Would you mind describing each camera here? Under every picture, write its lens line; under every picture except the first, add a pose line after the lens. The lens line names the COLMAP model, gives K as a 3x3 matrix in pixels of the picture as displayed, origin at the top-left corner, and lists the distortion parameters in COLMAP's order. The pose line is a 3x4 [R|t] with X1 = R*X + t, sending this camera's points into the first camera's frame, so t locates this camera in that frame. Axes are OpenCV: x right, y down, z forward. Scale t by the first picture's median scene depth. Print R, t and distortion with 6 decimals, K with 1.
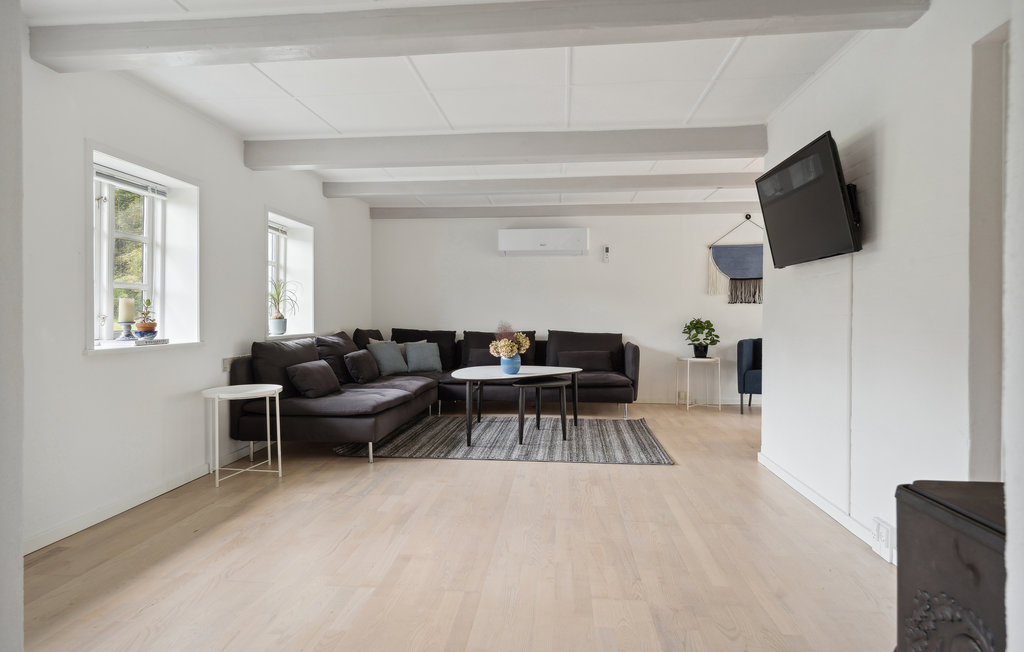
lens RADIAL K [[607.0, 0, 512.0], [0, 607.0, 326.0], [0, 0, 1]] dist [-0.003343, -0.000290]
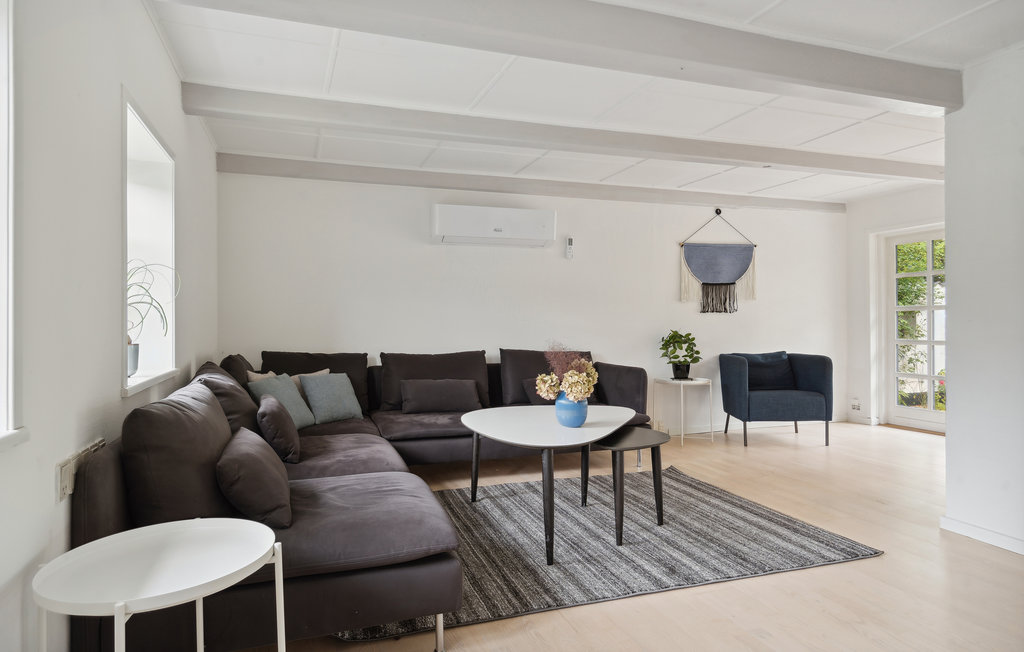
lens RADIAL K [[607.0, 0, 512.0], [0, 607.0, 326.0], [0, 0, 1]] dist [-0.003343, -0.000290]
pose [[0.905532, -0.006821, 0.424222, -0.239653], [0.011666, 0.999893, -0.008827, -0.014100], [-0.424117, 0.012942, 0.905515, 0.349145]]
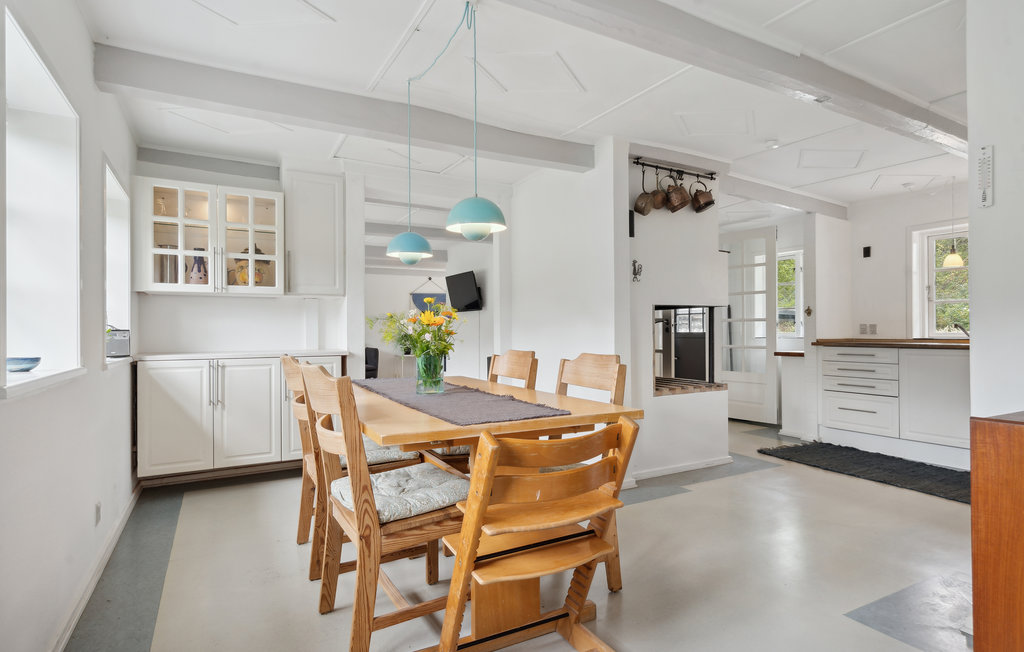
lens RADIAL K [[494.2, 0, 512.0], [0, 494.2, 326.0], [0, 0, 1]] dist [-0.000448, -0.000070]
pose [[0.838615, -0.000499, 0.544724, -0.228163], [0.018369, 0.999457, -0.027365, 0.011836], [-0.544415, 0.032955, 0.838169, -0.407240]]
